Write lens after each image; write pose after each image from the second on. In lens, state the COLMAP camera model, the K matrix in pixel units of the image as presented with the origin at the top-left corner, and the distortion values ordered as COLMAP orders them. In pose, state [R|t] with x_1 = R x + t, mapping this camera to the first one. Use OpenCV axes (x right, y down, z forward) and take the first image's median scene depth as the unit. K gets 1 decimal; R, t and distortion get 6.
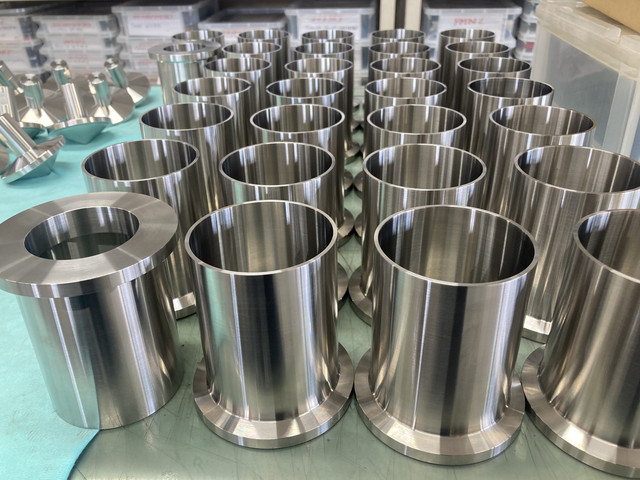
lens RADIAL K [[522.0, 0, 319.0], [0, 522.0, 242.1], [0, 0, 1]] dist [0.066479, 0.000875]
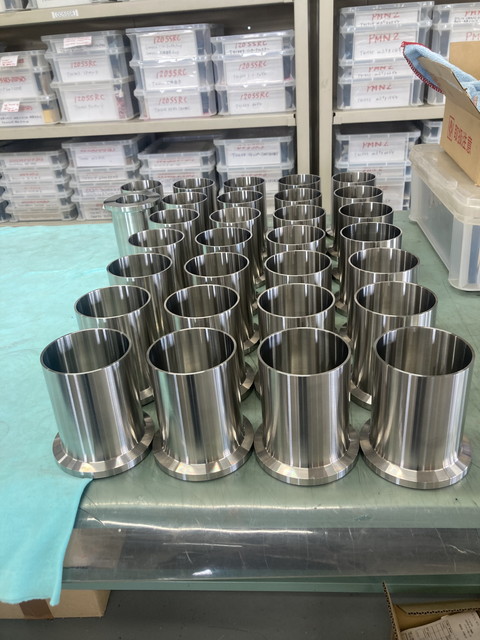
lens RADIAL K [[522.0, 0, 244.1], [0, 522.0, 317.8], [0, 0, 1]] dist [0.066479, 0.000875]
pose [[0.998778, -0.040489, -0.028344, 0.075999], [0.039190, 0.998220, -0.044953, -0.027652], [0.030113, 0.043787, 0.998587, -0.467301]]
